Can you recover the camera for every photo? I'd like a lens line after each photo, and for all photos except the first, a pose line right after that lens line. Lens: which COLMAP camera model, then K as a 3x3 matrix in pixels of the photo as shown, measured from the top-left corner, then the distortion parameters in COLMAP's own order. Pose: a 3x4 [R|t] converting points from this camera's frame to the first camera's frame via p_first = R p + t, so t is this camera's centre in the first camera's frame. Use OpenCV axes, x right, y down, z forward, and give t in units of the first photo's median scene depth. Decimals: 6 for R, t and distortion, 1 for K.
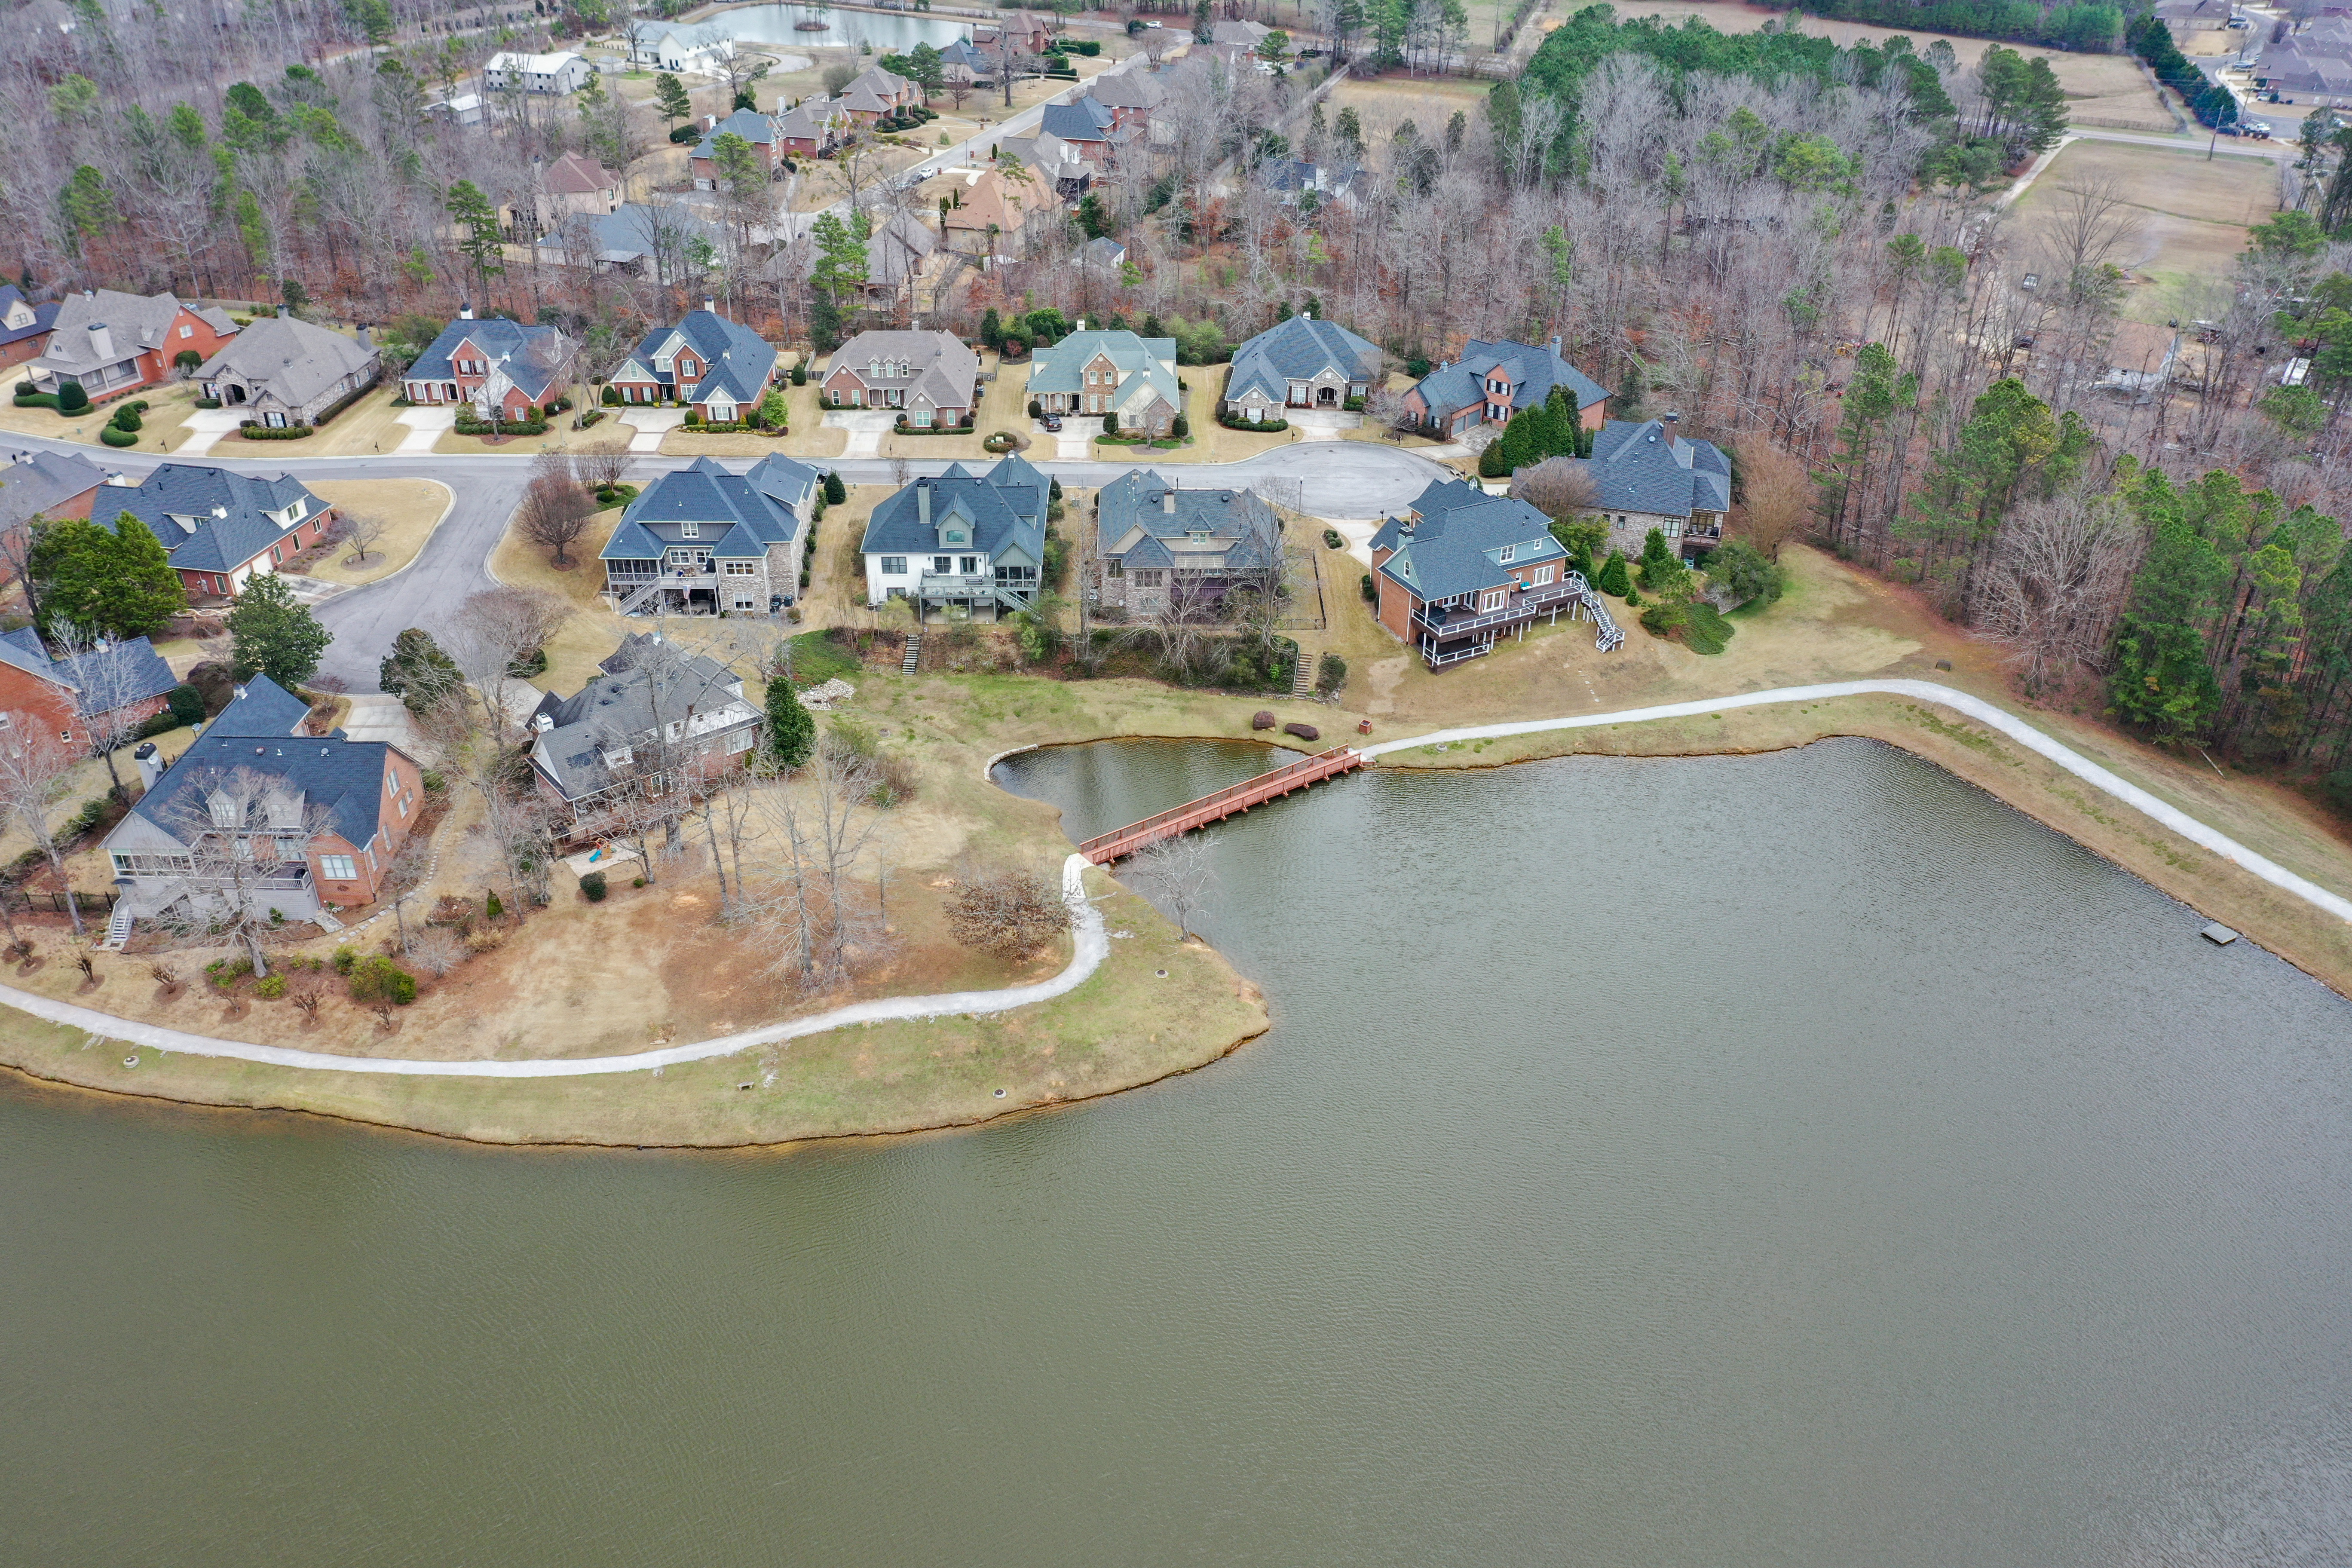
lens RADIAL K [[1849.9, 0, 1174.2], [0, 1849.9, 792.4], [0, 0, 1]] dist [0.010331, -0.007175]
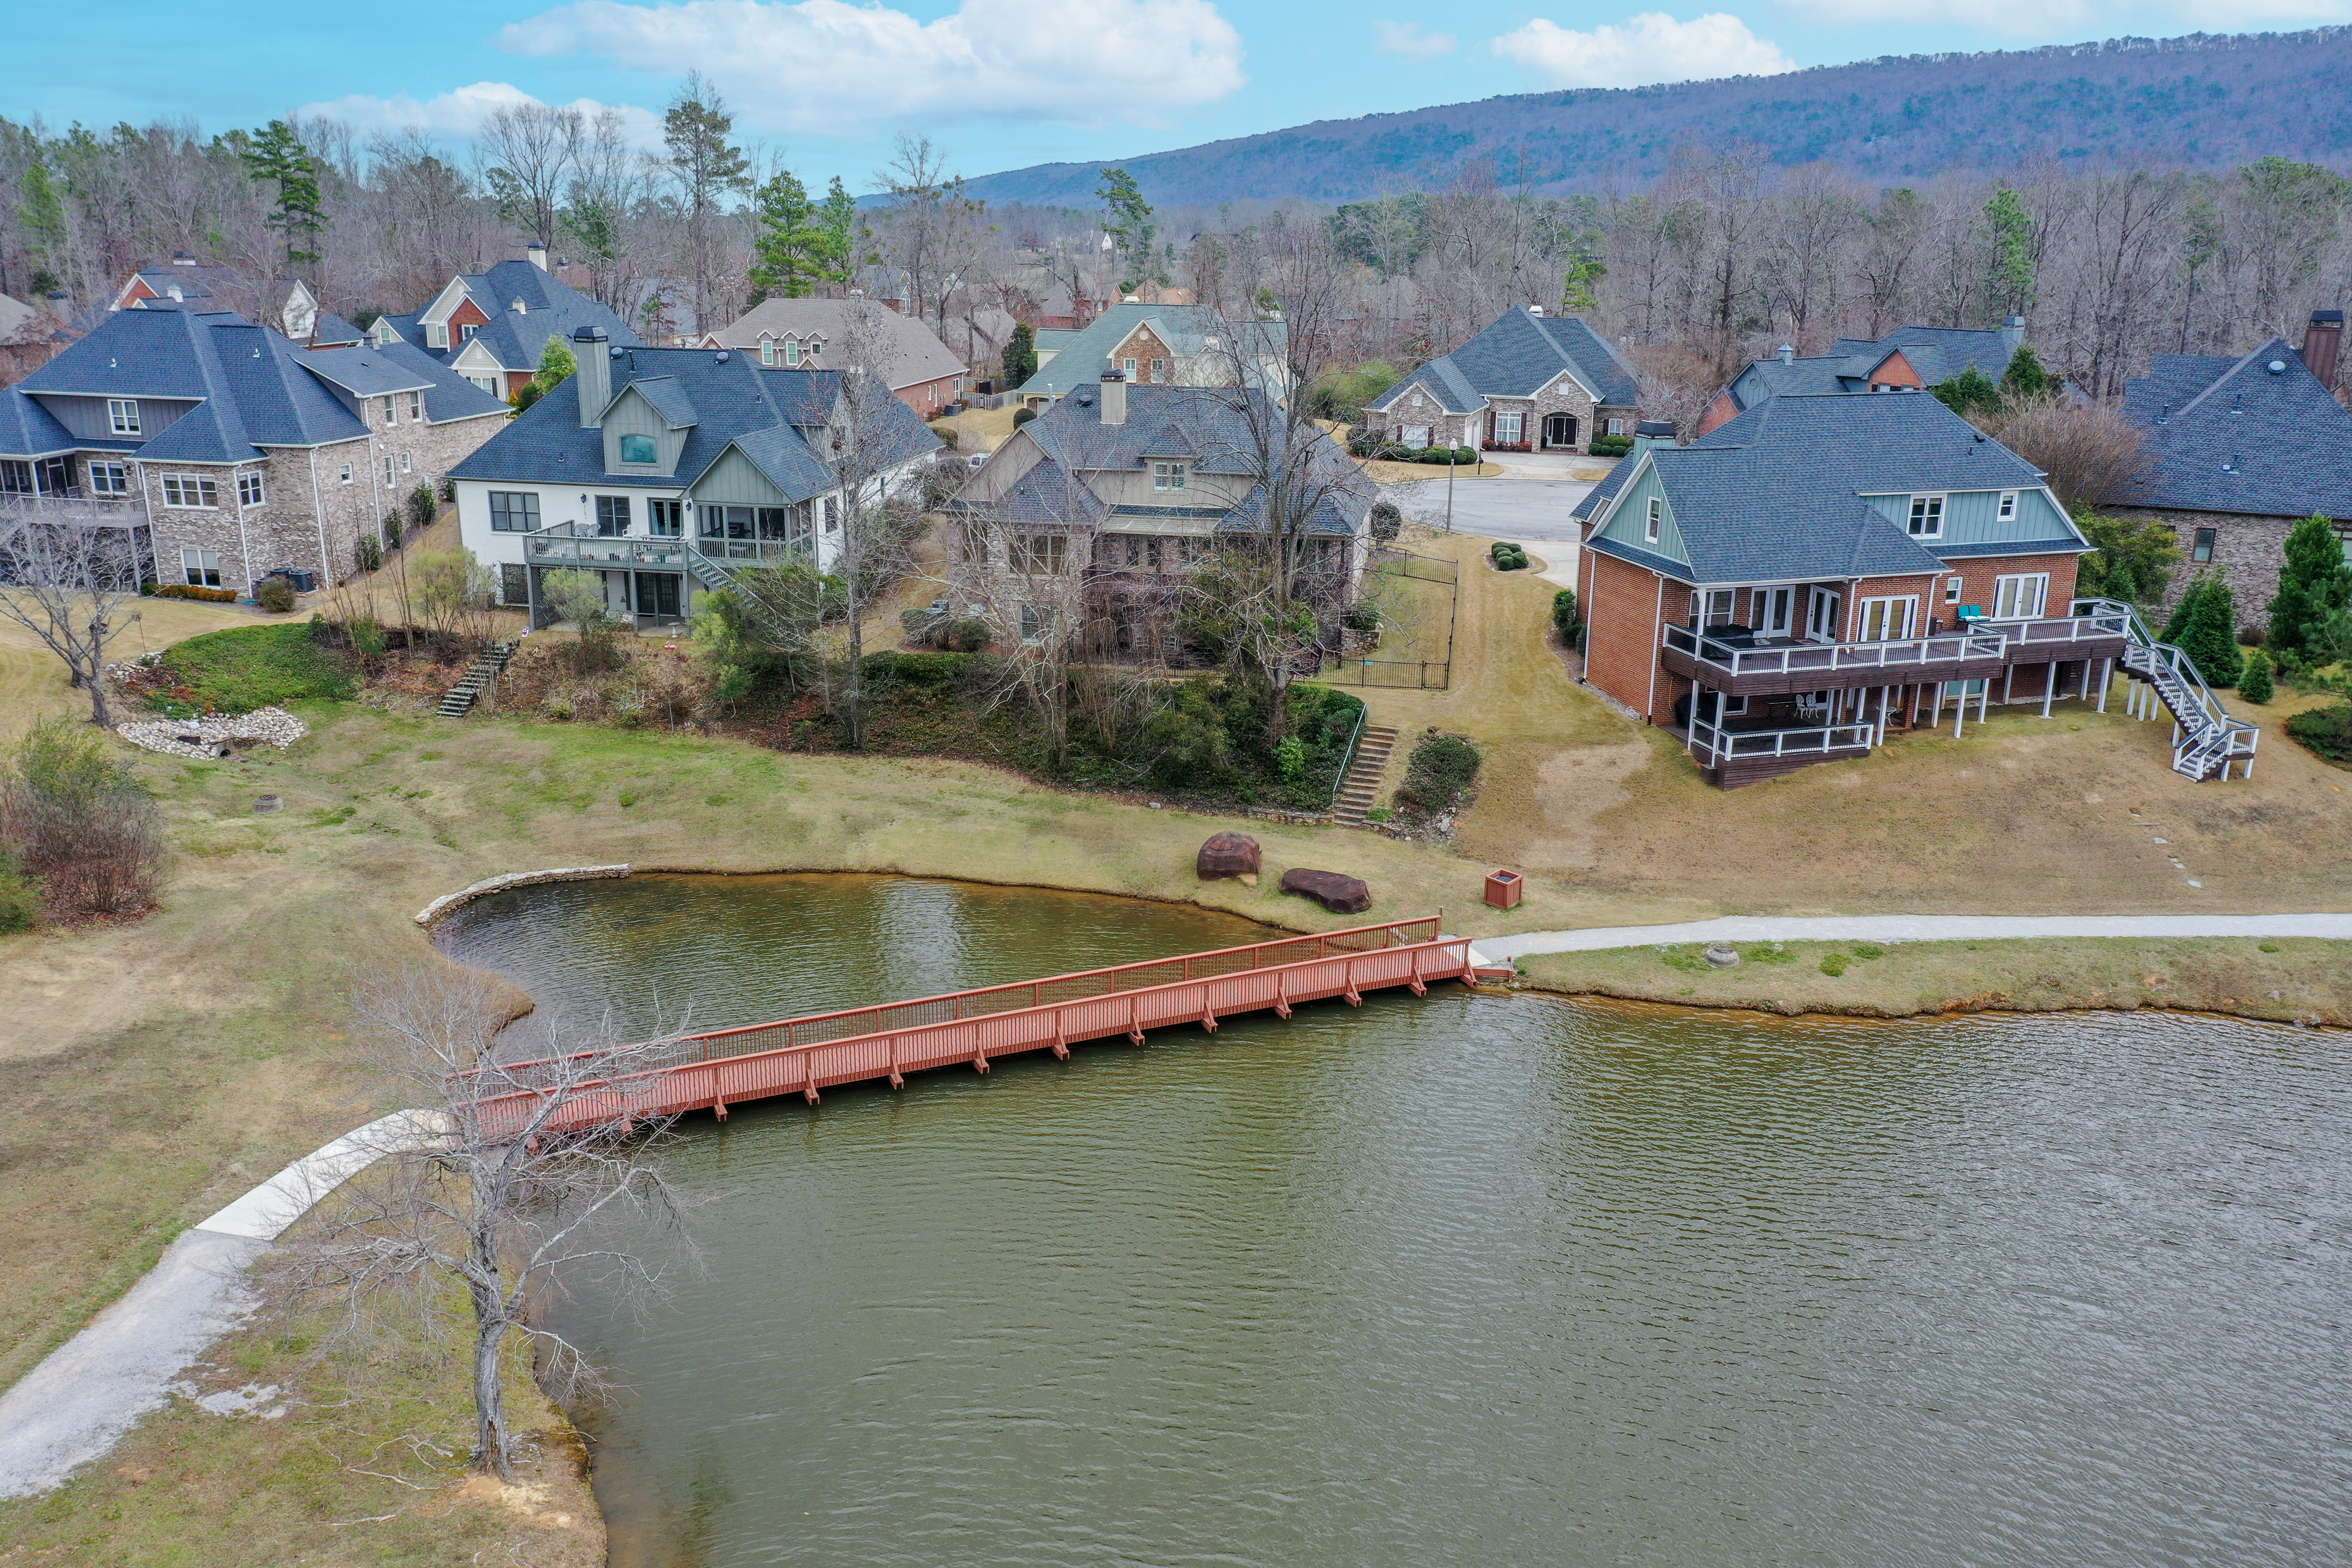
lens RADIAL K [[1852.7, 0, 1172.3], [0, 1852.7, 785.6], [0, 0, 1]] dist [-0.000207, 0.004664]
pose [[0.979519, 0.062646, -0.191359, 0.102786], [-0.107925, 0.965666, -0.236309, 0.034689], [0.169985, 0.252122, 0.952649, 0.615130]]
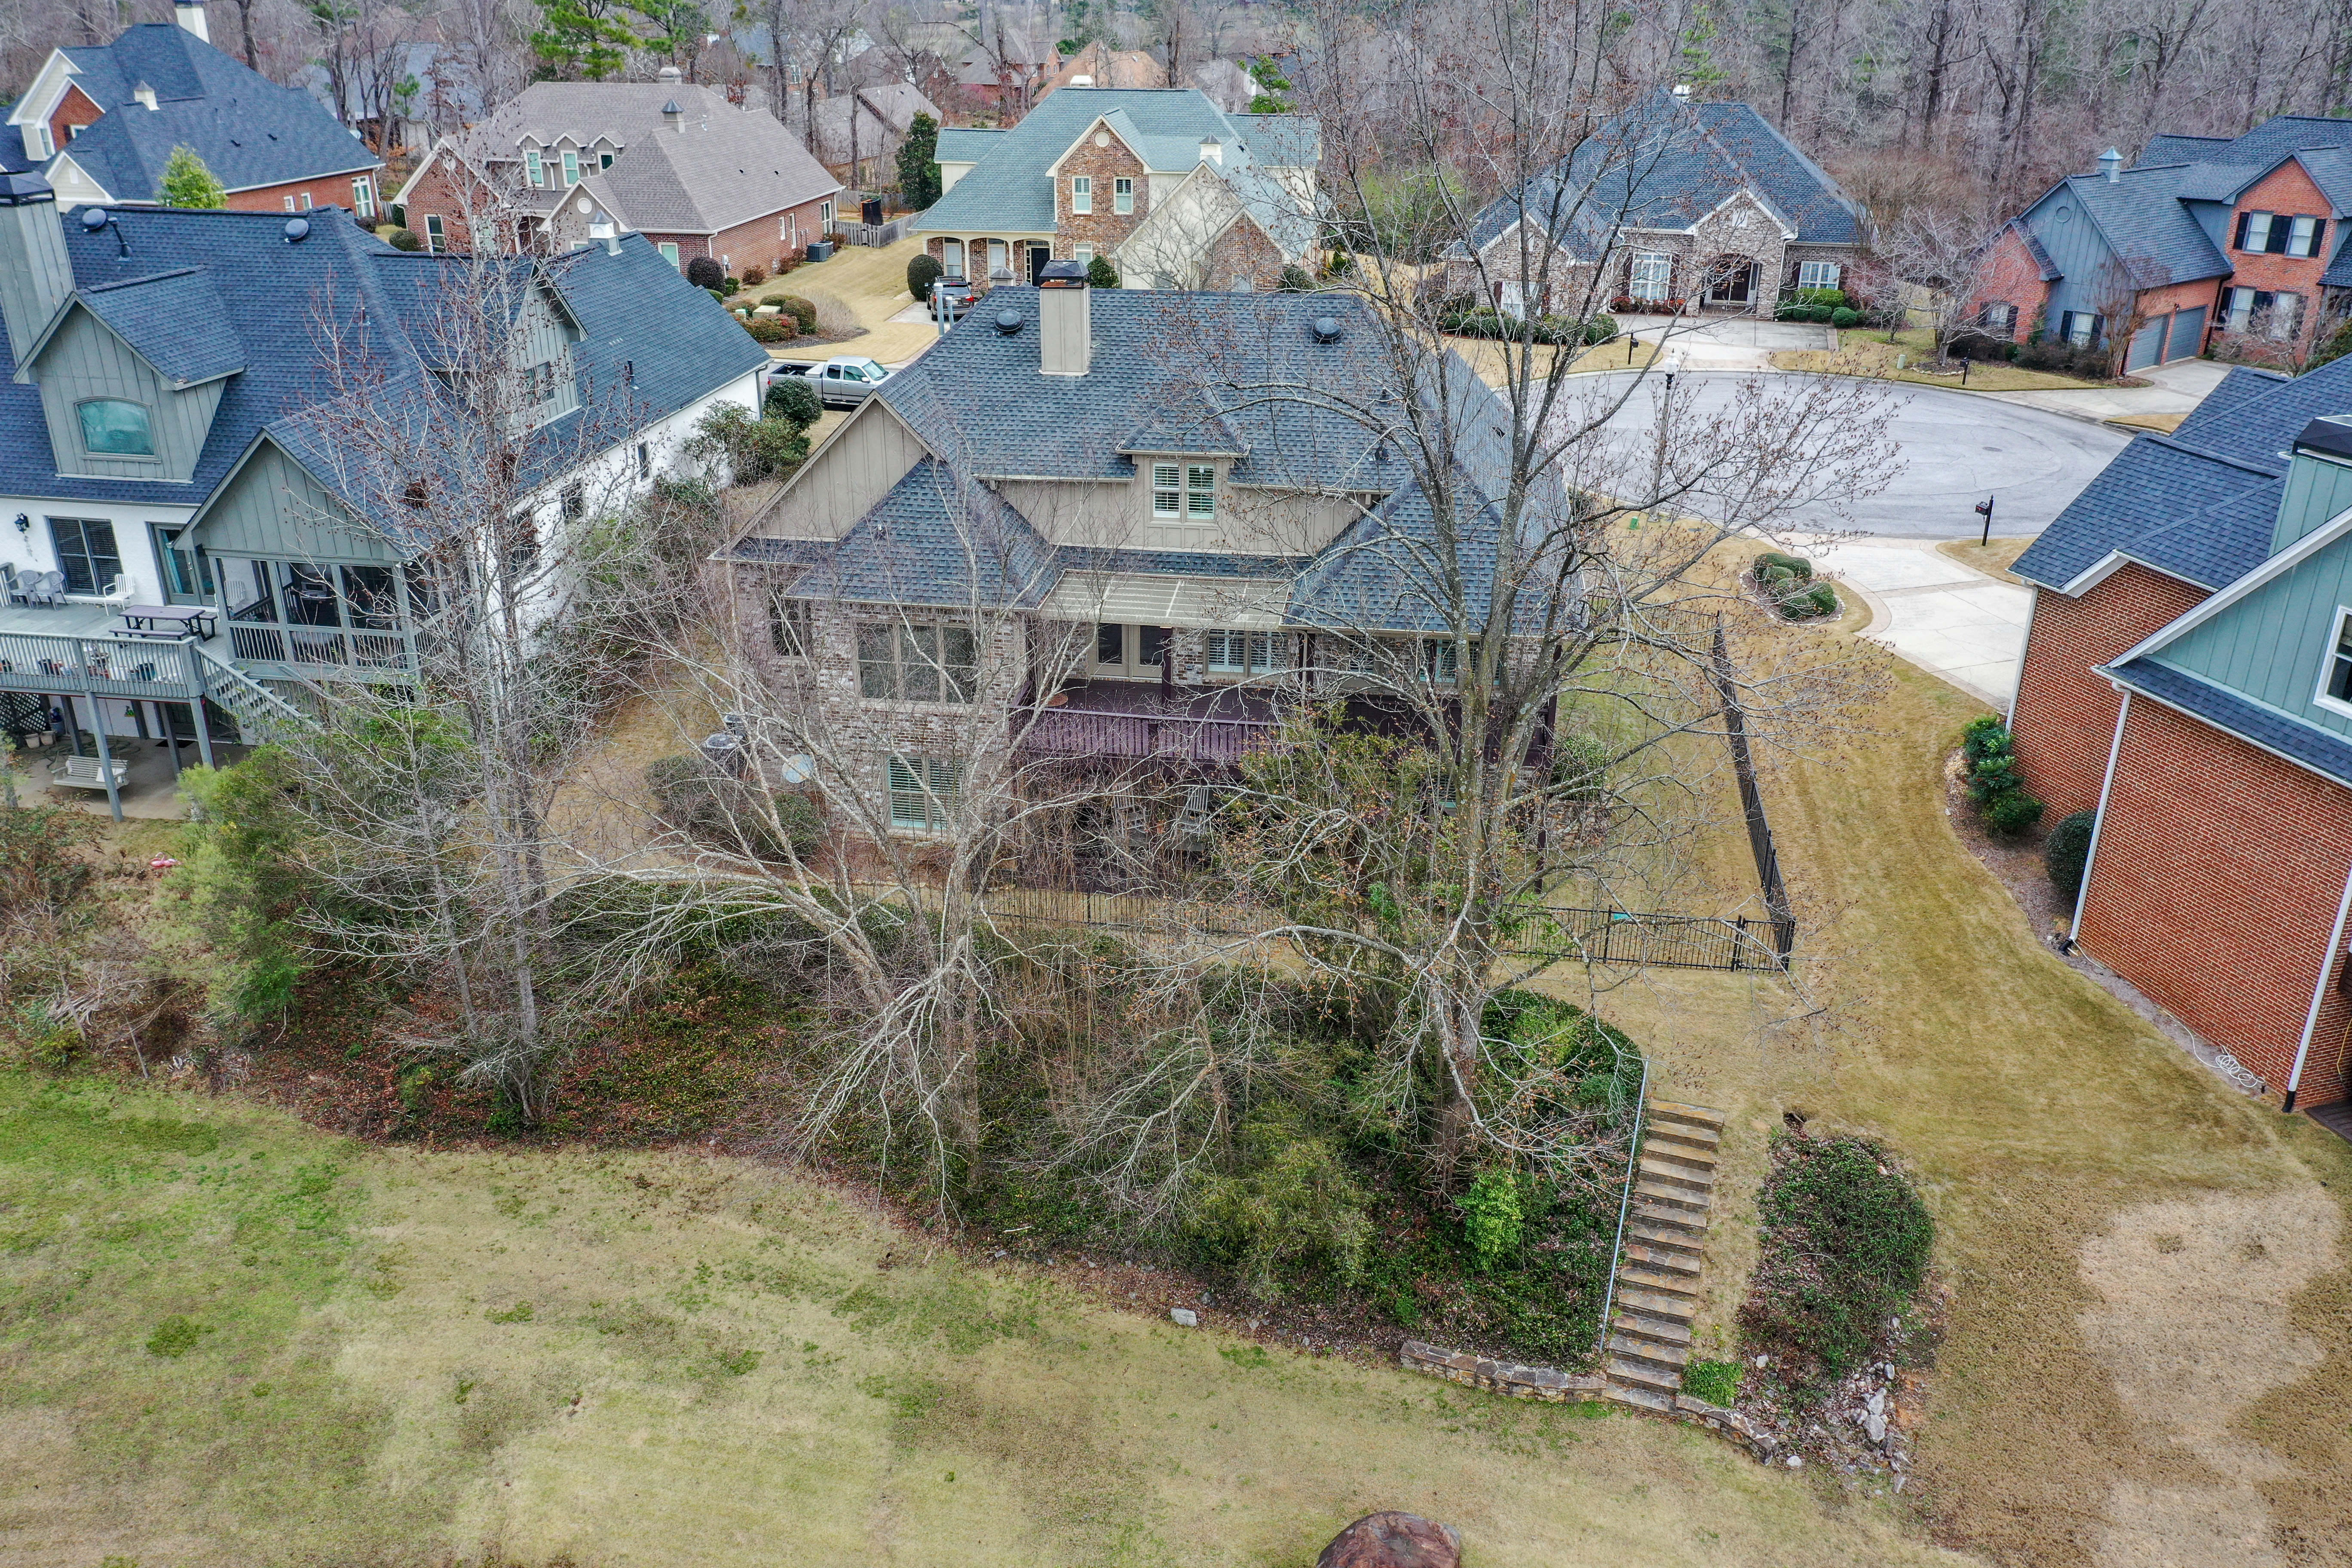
lens RADIAL K [[1852.7, 0, 1172.3], [0, 1852.7, 785.6], [0, 0, 1]] dist [-0.000207, 0.004664]
pose [[0.985461, 0.067686, -0.155836, 0.048009], [-0.087239, 0.988656, -0.122261, -0.079346], [0.145793, 0.134078, 0.980187, 0.808639]]
